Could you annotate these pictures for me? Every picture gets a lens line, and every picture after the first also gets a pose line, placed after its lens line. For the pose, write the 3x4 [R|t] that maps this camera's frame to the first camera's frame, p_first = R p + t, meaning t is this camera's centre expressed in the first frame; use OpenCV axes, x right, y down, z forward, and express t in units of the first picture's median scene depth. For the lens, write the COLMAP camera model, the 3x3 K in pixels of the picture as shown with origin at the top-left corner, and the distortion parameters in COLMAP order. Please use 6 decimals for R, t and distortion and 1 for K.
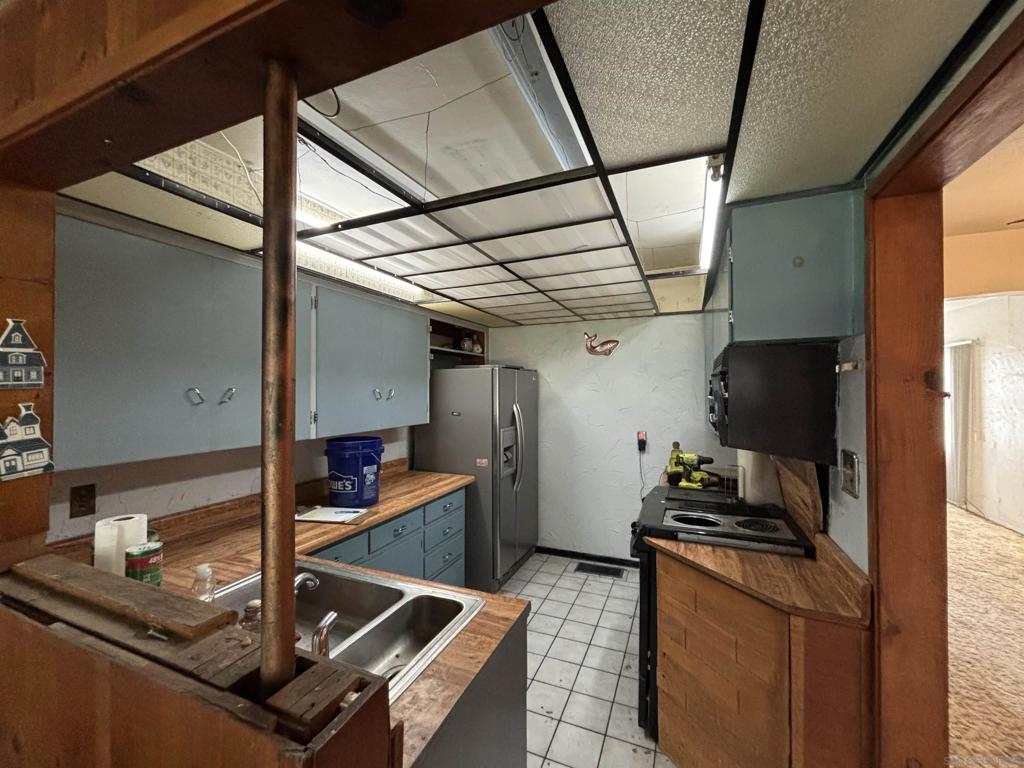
lens RADIAL K [[414.9, 0, 507.8], [0, 414.9, 386.3], [0, 0, 1]] dist [0.001334, -0.001348]
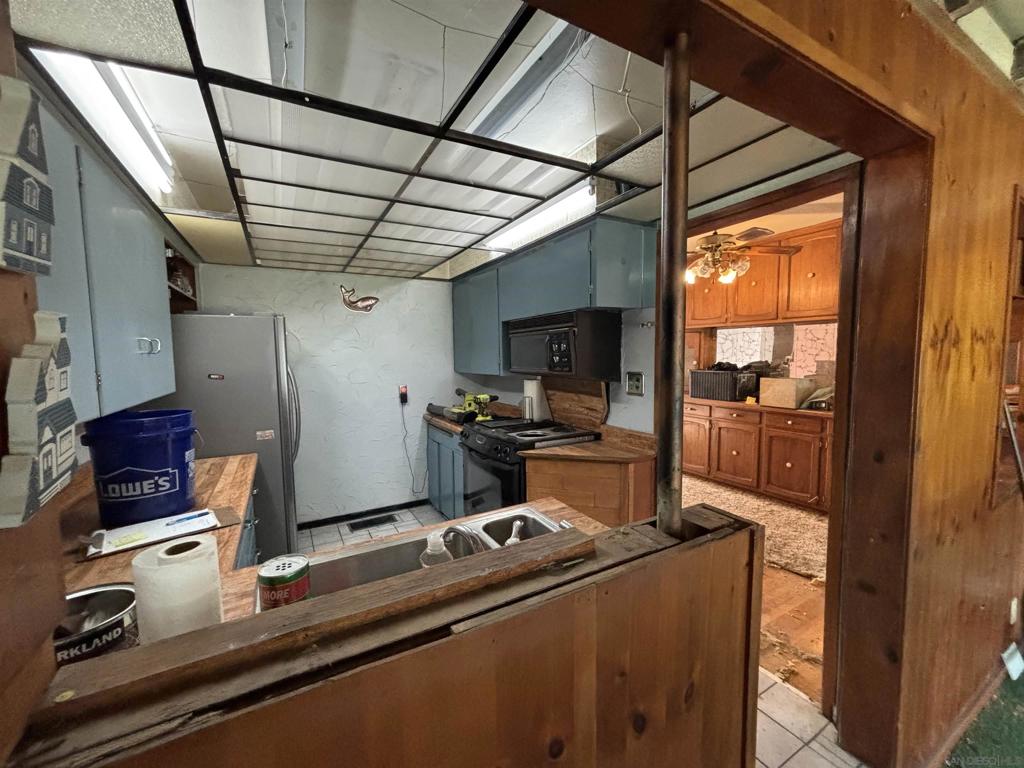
lens RADIAL K [[414.9, 0, 513.1], [0, 414.9, 387.6], [0, 0, 1]] dist [0.001334, -0.001348]
pose [[0.603680, -0.070806, 0.794076, -0.557946], [0.005684, 0.996405, 0.084526, 0.038779], [-0.797206, -0.046513, 0.601912, 0.185344]]
